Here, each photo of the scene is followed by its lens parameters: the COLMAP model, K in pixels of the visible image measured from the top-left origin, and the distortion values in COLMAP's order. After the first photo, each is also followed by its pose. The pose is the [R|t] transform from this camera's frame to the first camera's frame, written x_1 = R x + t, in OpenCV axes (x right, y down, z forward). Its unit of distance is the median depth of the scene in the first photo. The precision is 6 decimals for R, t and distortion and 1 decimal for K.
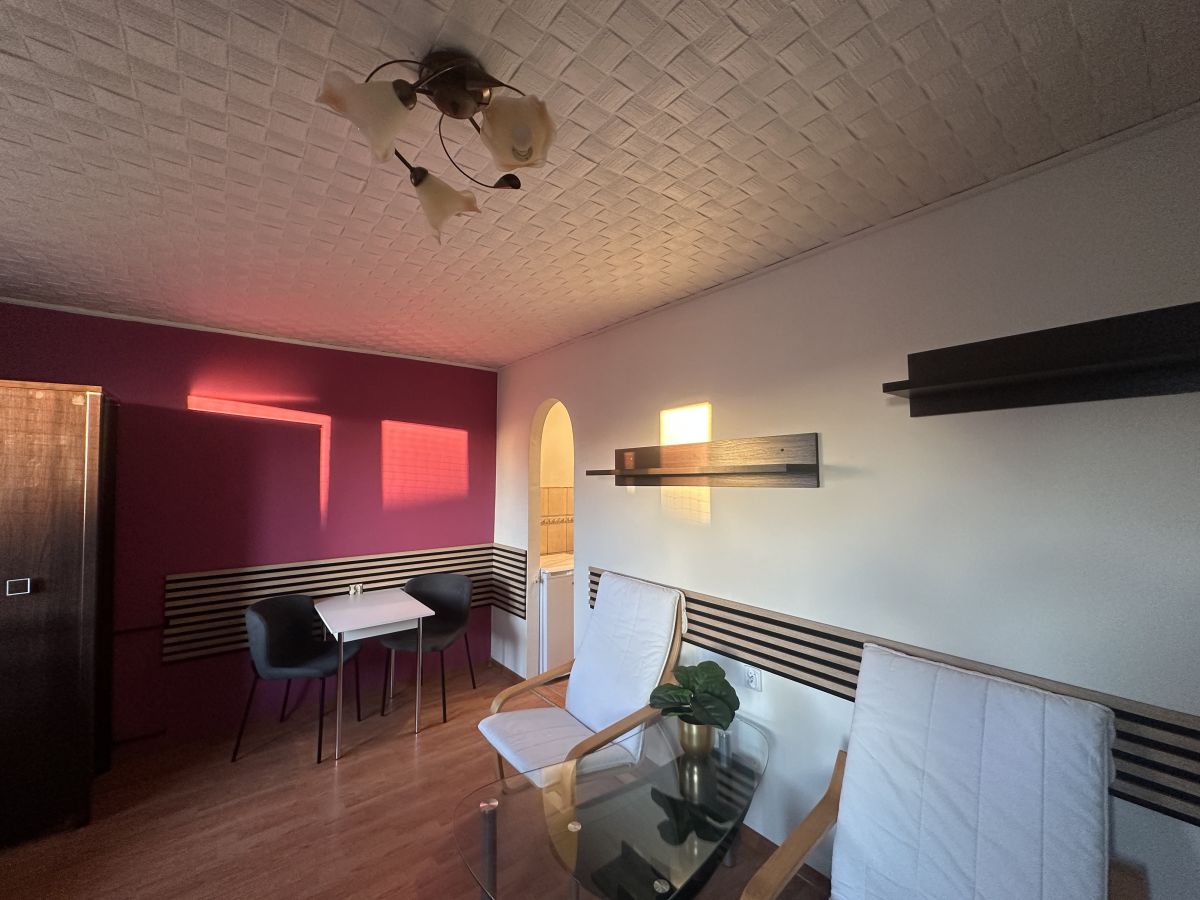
lens RADIAL K [[475.5, 0, 601.0], [0, 475.5, 450.1], [0, 0, 1]] dist [-0.002663, 0.000459]
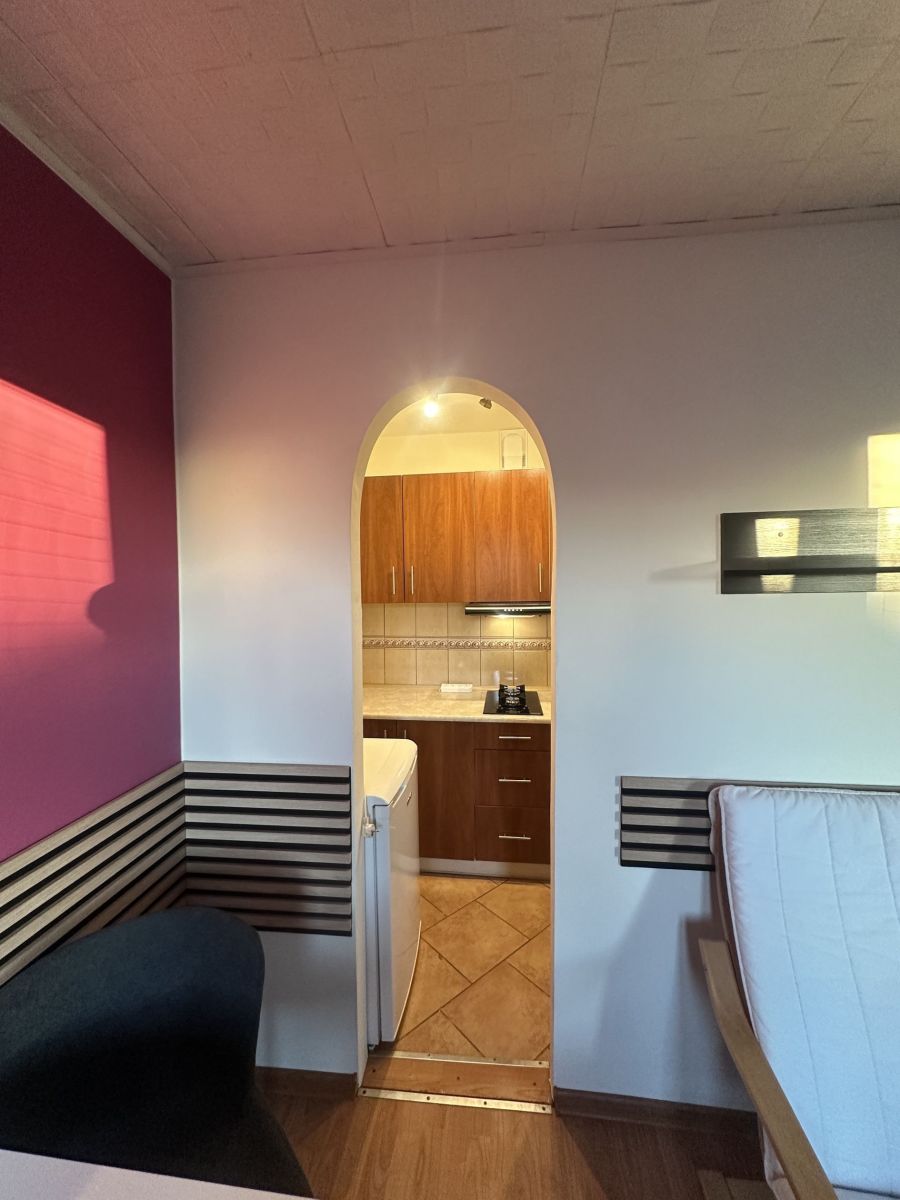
lens RADIAL K [[475.5, 0, 452.4], [0, 475.5, 598.5], [0, 0, 1]] dist [-0.002663, 0.000459]
pose [[0.704371, -0.031732, 0.709123, -0.372579], [-0.030213, 0.996755, 0.074614, 0.041528], [-0.709189, -0.073980, 0.701126, 0.679959]]
